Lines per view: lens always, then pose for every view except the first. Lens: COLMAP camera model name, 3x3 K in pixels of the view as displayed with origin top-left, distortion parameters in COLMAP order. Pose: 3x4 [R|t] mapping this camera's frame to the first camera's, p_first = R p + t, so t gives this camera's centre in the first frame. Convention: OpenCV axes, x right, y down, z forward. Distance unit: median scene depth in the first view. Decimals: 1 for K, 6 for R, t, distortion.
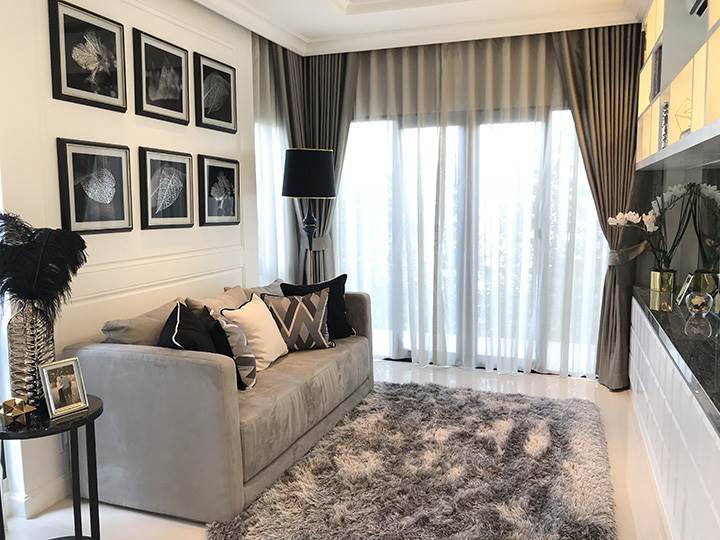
lens RADIAL K [[596.8, 0, 358.2], [0, 596.8, 264.3], [0, 0, 1]] dist [0.010933, -0.001411]
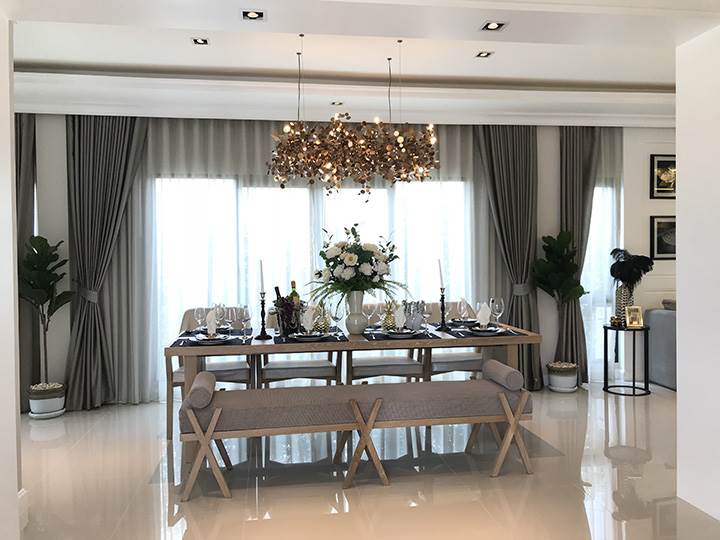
lens RADIAL K [[596.8, 0, 358.2], [0, 596.8, 264.3], [0, 0, 1]] dist [0.010933, -0.001411]
pose [[0.477828, 0.011864, -0.878373, 0.792272], [-0.082223, 0.996123, -0.031275, 0.106409], [0.874597, 0.087167, 0.476951, -0.844283]]
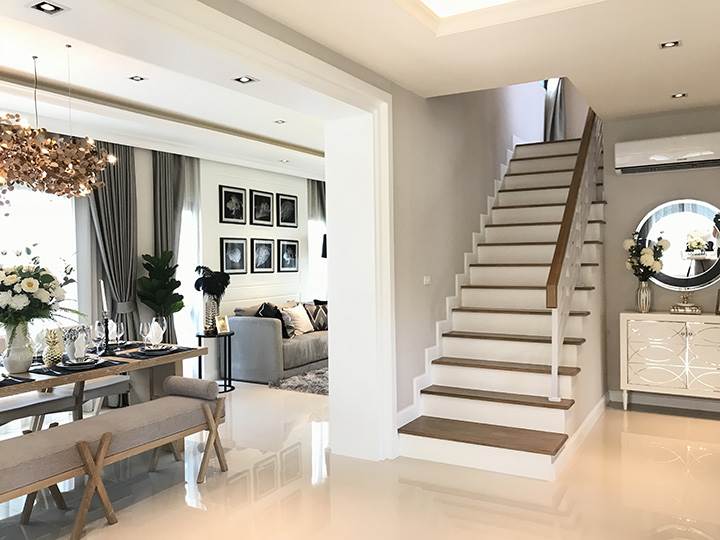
lens RADIAL K [[596.8, 0, 358.2], [0, 596.8, 264.3], [0, 0, 1]] dist [0.010933, -0.001411]
pose [[0.981901, -0.004428, -0.189344, 0.491225], [-0.012698, 0.995938, -0.089141, 0.109150], [0.188970, 0.089932, 0.977856, -1.204878]]
